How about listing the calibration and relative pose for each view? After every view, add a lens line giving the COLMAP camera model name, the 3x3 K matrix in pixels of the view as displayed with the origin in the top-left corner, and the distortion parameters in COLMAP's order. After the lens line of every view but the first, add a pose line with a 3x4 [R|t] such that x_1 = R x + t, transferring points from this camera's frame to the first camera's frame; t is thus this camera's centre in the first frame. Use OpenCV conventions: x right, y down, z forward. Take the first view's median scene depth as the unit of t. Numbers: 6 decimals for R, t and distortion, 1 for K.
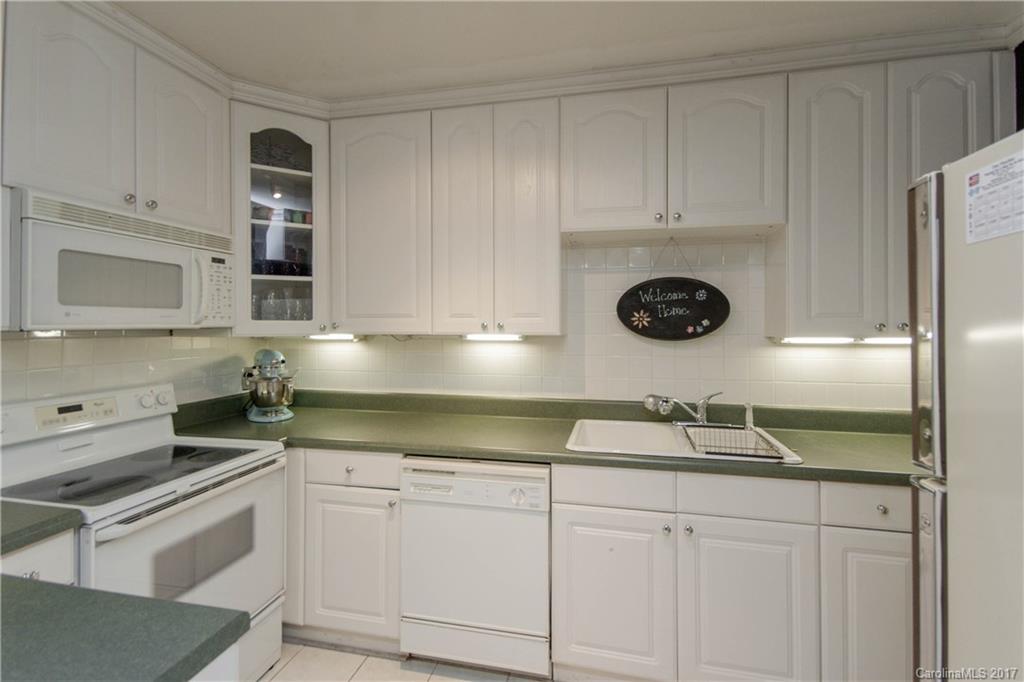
lens RADIAL K [[477.2, 0, 521.5], [0, 477.2, 322.7], [0, 0, 1]] dist [-0.002056, 0.000158]
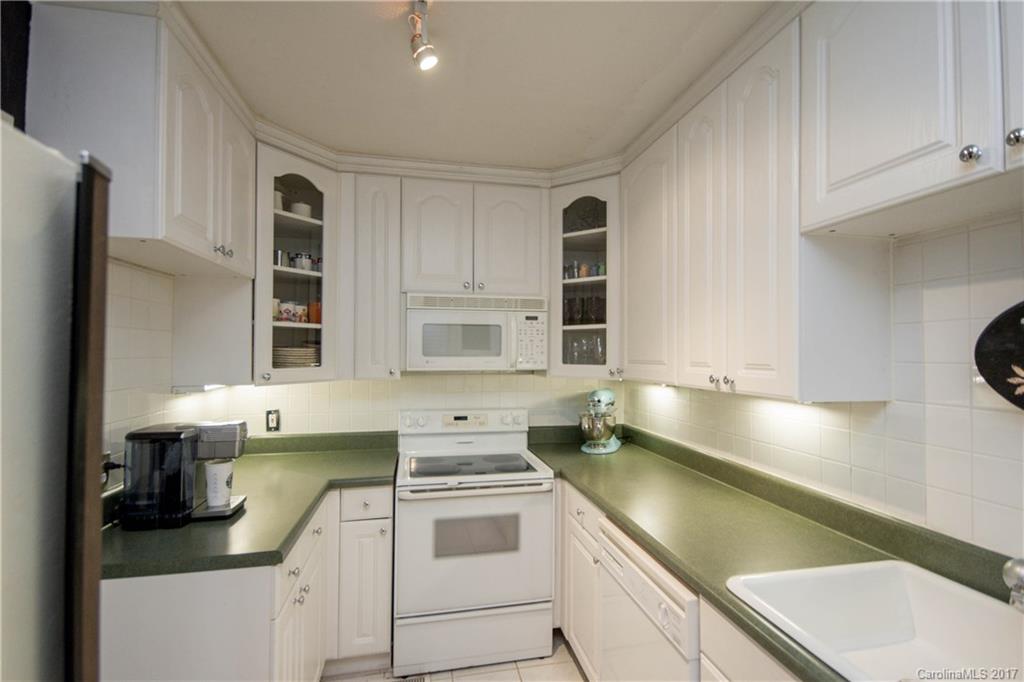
lens RADIAL K [[477.2, 0, 513.3], [0, 477.2, 344.3], [0, 0, 1]] dist [-0.002056, 0.000158]
pose [[0.389472, -0.013891, -0.920934, 0.519313], [-0.003053, 0.999861, -0.016373, -0.037188], [0.921033, 0.009189, 0.389375, 0.438929]]
